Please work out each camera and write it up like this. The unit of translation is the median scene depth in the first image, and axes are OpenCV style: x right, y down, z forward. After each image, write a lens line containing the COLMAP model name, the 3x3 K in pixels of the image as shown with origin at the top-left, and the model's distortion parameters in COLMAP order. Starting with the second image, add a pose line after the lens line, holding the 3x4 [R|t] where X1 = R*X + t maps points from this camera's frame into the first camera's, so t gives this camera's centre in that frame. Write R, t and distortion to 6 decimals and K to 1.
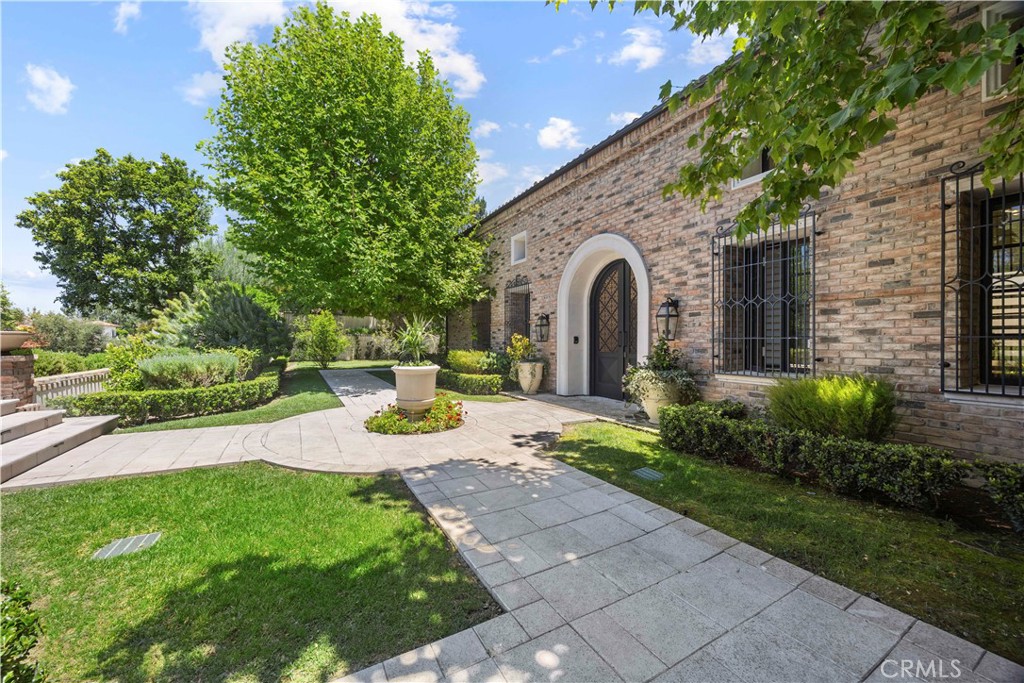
lens RADIAL K [[403.1, 0, 505.5], [0, 403.1, 341.6], [0, 0, 1]] dist [0.000342, 0.000150]
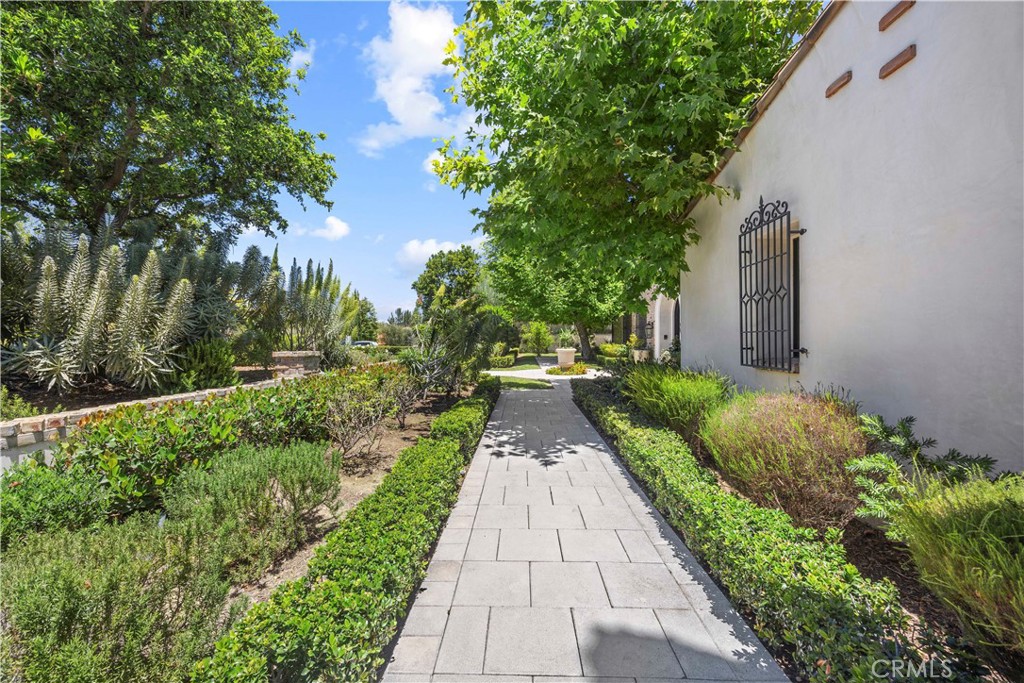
lens RADIAL K [[403.1, 0, 511.7], [0, 403.1, 339.9], [0, 0, 1]] dist [0.000342, 0.000150]
pose [[0.872334, -0.007595, -0.488851, 0.359397], [0.007955, 0.999967, -0.001341, 0.004750], [0.488846, -0.002719, 0.872366, -0.669715]]
